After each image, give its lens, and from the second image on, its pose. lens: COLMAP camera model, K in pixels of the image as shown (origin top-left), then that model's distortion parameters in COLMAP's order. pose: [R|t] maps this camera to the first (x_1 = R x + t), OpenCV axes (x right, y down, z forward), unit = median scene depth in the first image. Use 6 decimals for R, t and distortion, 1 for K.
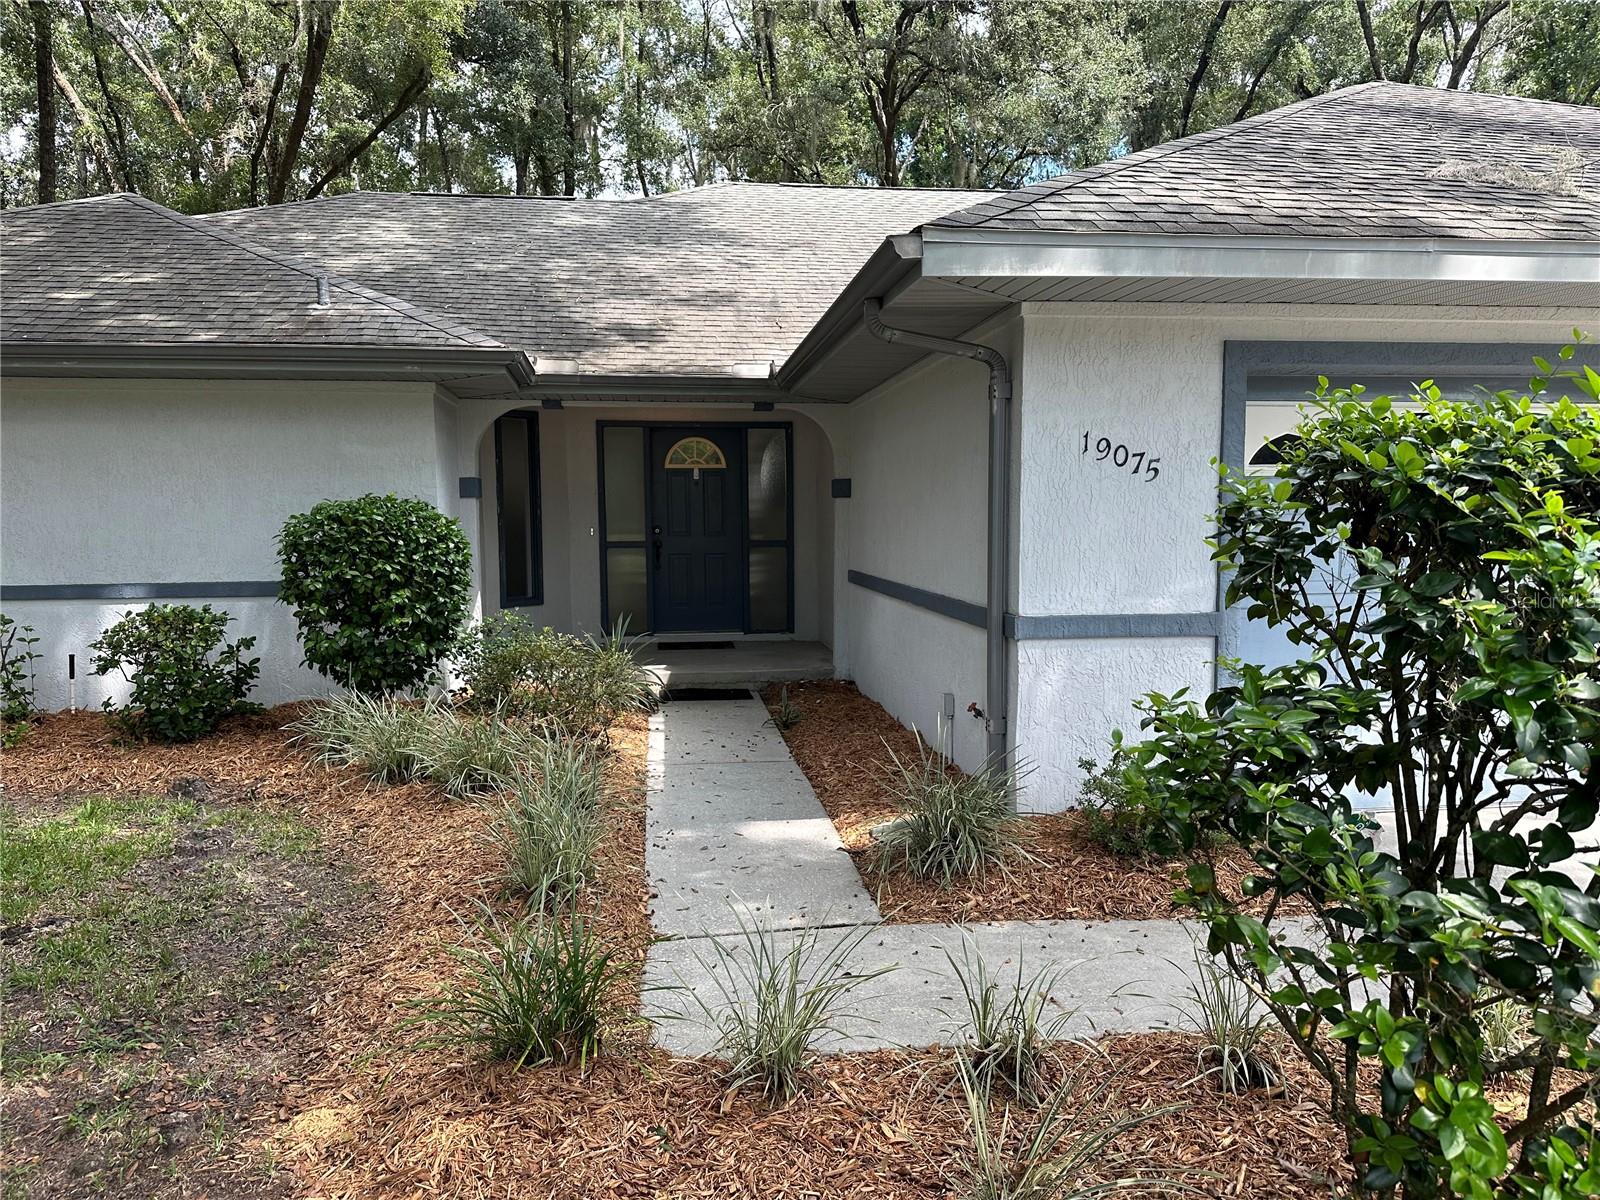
lens RADIAL K [[1126.3, 0, 799.5], [0, 1126.3, 612.4], [0, 0, 1]] dist [0.113835, -0.163912]
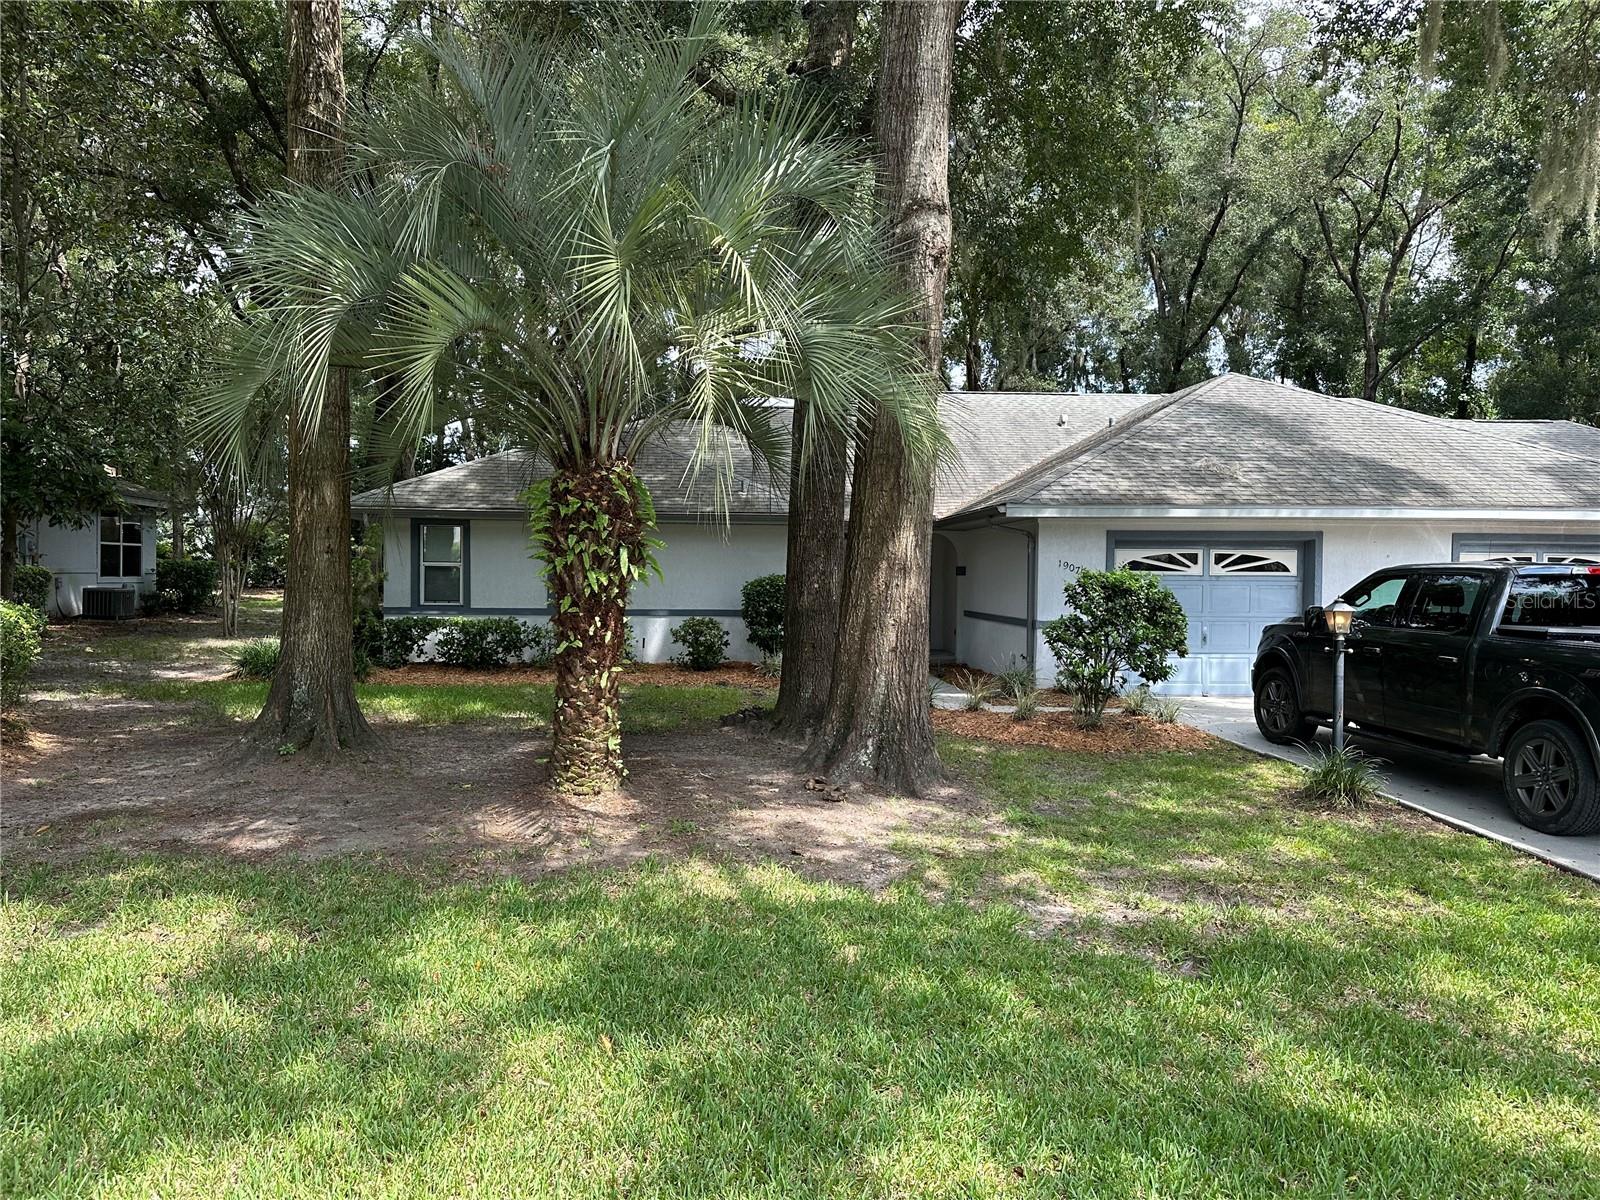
lens RADIAL K [[1126.3, 0, 799.5], [0, 1126.3, 612.4], [0, 0, 1]] dist [0.113835, -0.163912]
pose [[0.998432, 0.016339, -0.053548, -0.173401], [-0.019284, 0.998303, -0.054947, 0.100894], [0.052559, 0.055893, 0.997052, -1.272630]]
